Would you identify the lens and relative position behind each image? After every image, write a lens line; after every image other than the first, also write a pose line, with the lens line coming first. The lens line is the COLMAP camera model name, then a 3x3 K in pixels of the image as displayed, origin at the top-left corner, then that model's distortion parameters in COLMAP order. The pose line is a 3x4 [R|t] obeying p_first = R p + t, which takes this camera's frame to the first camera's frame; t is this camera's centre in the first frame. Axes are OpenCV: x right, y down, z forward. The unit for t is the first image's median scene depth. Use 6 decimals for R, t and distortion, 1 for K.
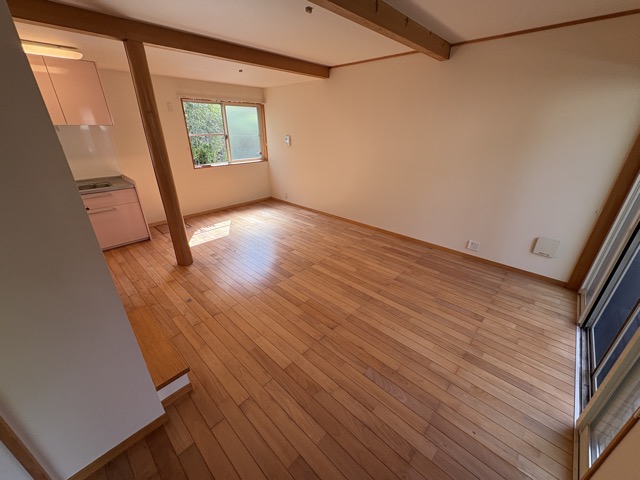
lens RADIAL K [[255.8, 0, 319.7], [0, 255.8, 240.0], [0, 0, 1]] dist [0.004396, 0.000491]
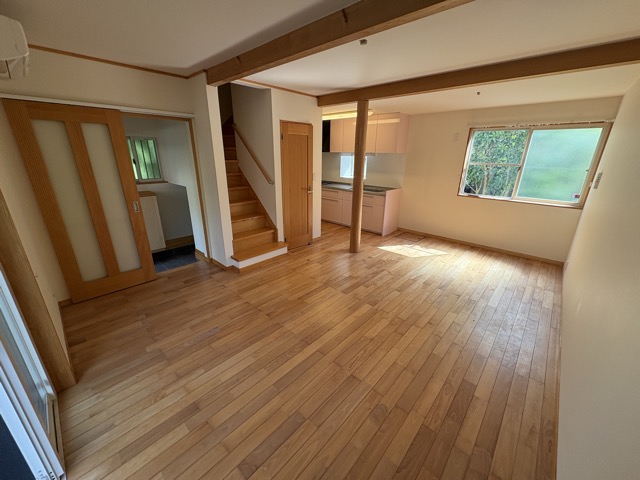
lens RADIAL K [[255.8, 0, 319.0], [0, 255.8, 240.7], [0, 0, 1]] dist [0.004396, 0.000491]
pose [[0.006923, 0.321908, -0.946746, 0.771415], [-0.420038, 0.860130, 0.289386, -0.285836], [0.907480, 0.395666, 0.141168, 0.659315]]
